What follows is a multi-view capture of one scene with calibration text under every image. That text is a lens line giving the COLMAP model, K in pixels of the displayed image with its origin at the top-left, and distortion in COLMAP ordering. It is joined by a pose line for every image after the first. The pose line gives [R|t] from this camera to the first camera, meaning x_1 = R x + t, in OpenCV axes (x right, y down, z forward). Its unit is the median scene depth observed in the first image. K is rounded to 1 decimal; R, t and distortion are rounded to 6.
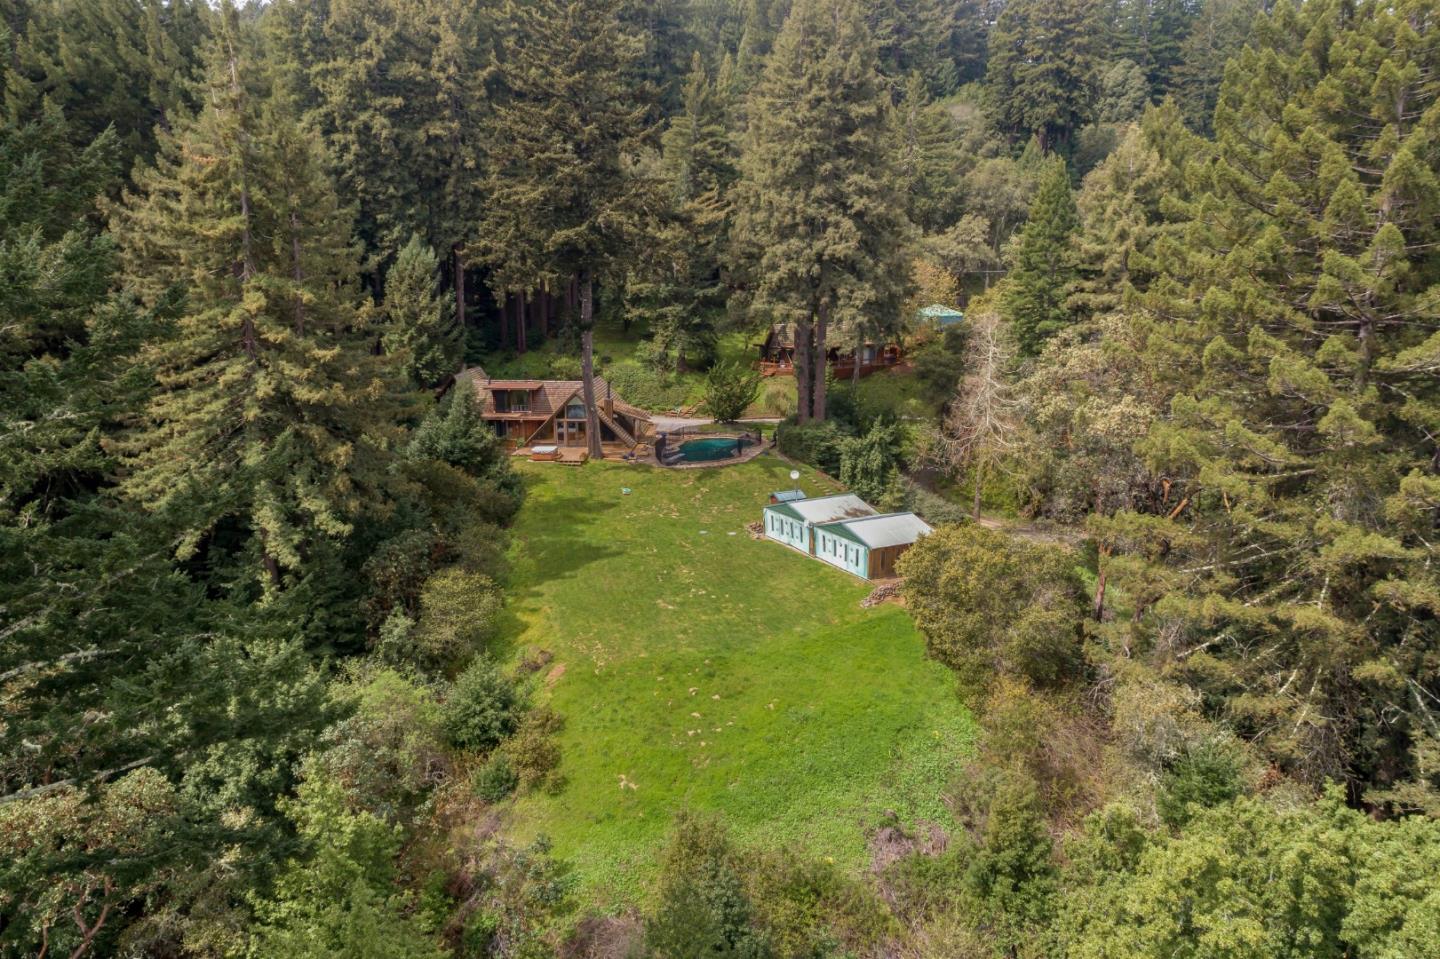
lens RADIAL K [[1011.5, 0, 725.9], [0, 1011.5, 474.0], [0, 0, 1]] dist [-0.001807, 0.001750]
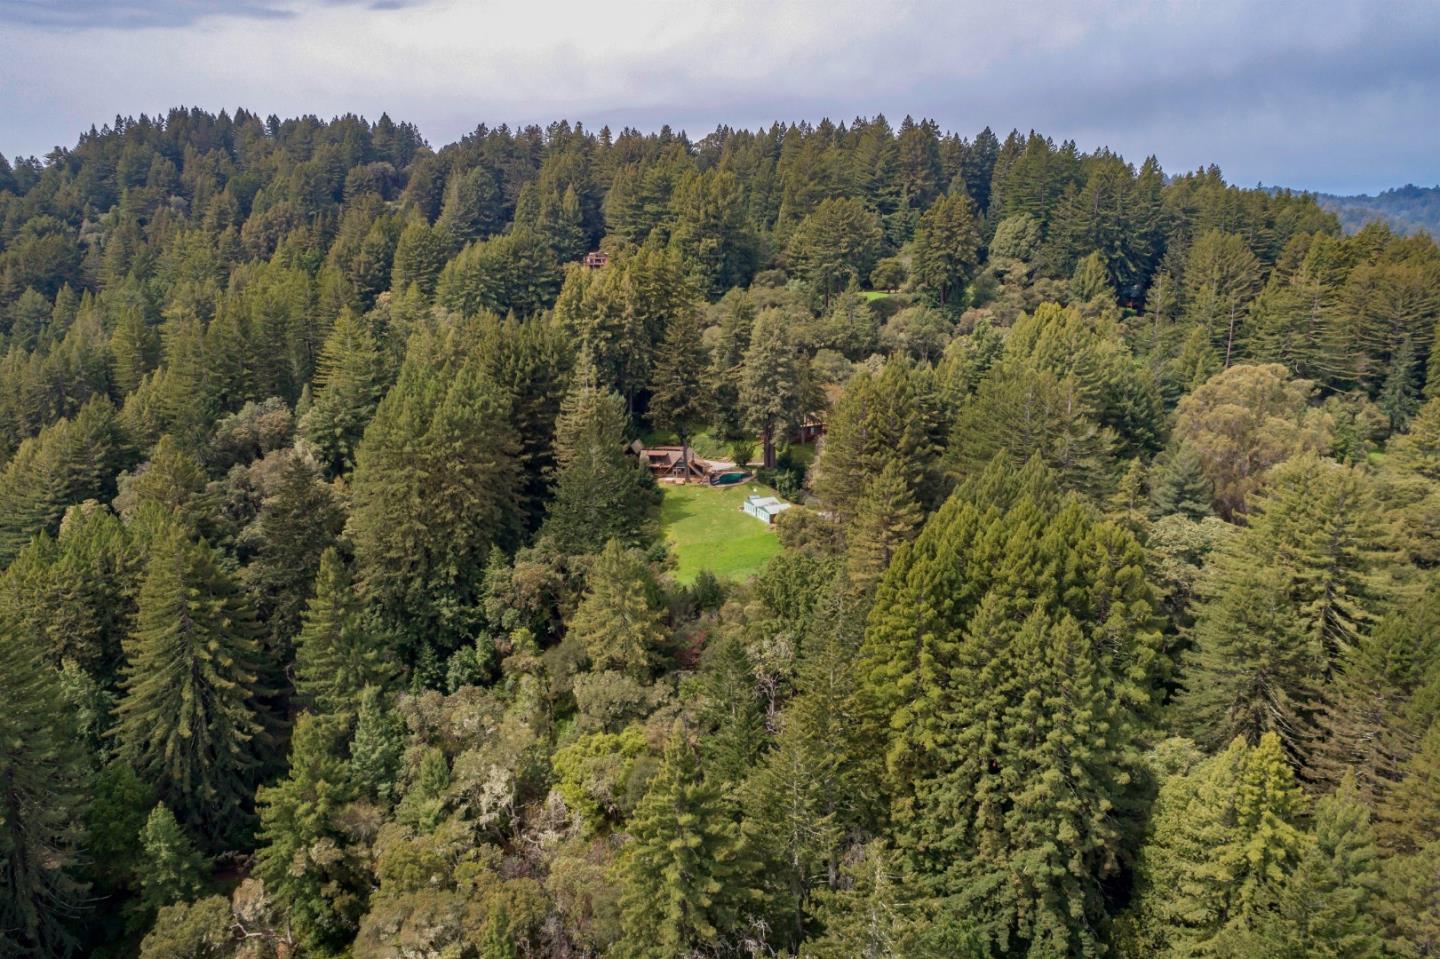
lens RADIAL K [[1011.5, 0, 714.1], [0, 1011.5, 475.5], [0, 0, 1]] dist [-0.001807, 0.001750]
pose [[0.994335, 0.006379, -0.106098, 0.243879], [-0.004829, 0.999878, 0.014861, -0.078998], [0.106180, -0.014264, 0.994245, -1.798258]]
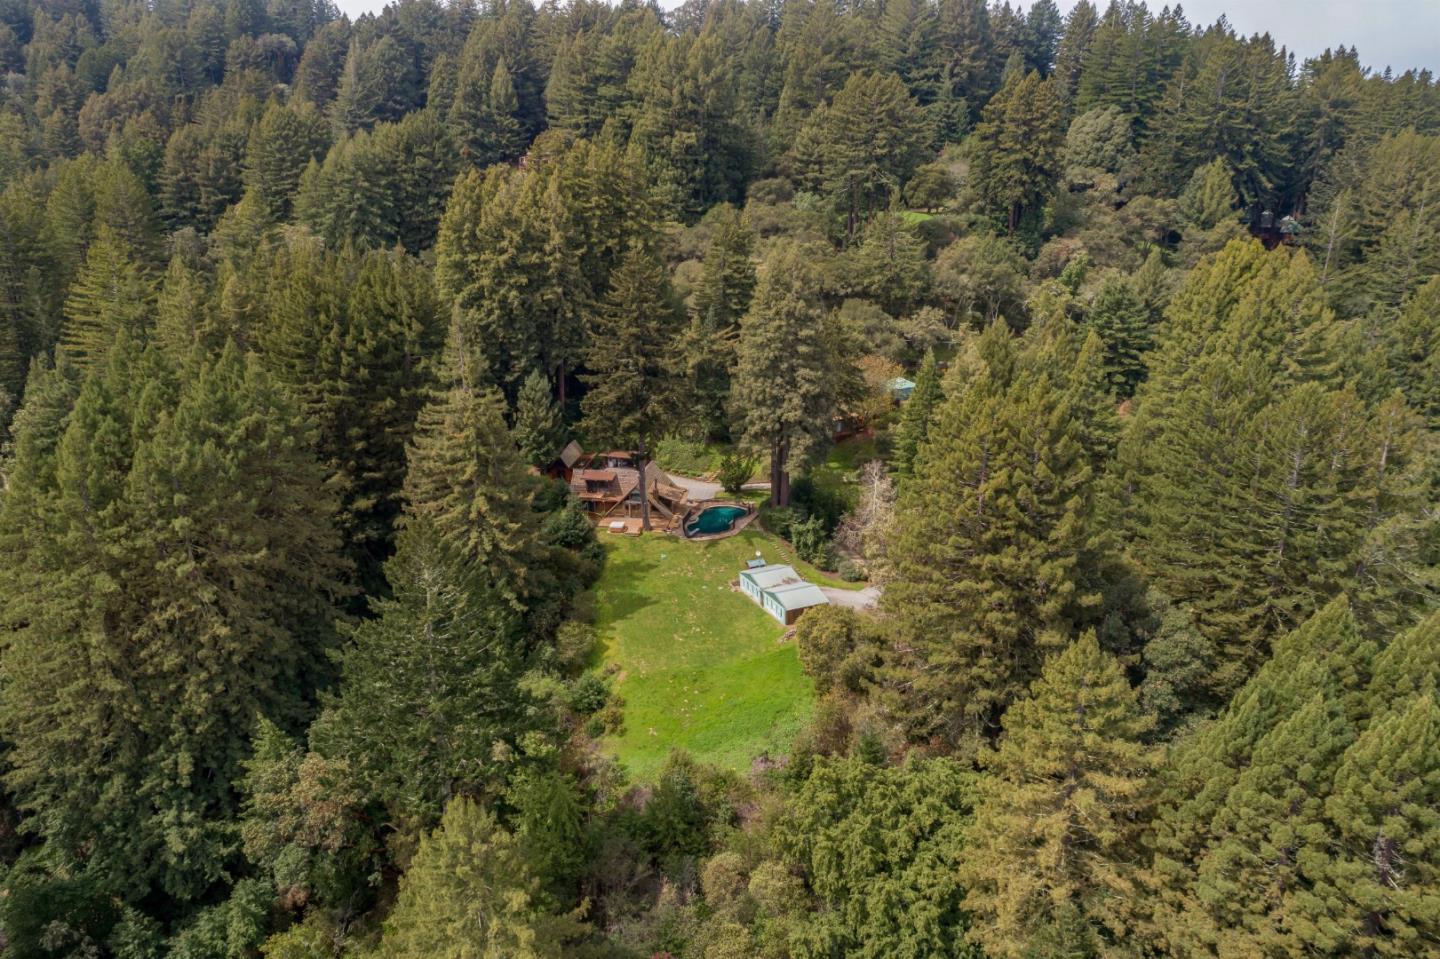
lens RADIAL K [[1011.5, 0, 721.5], [0, 1011.5, 486.5], [0, 0, 1]] dist [-0.001807, 0.001750]
pose [[0.997034, 0.021531, -0.073883, 0.123137], [-0.013396, 0.993964, 0.108890, -0.284820], [0.075781, -0.107578, 0.991304, -0.683809]]
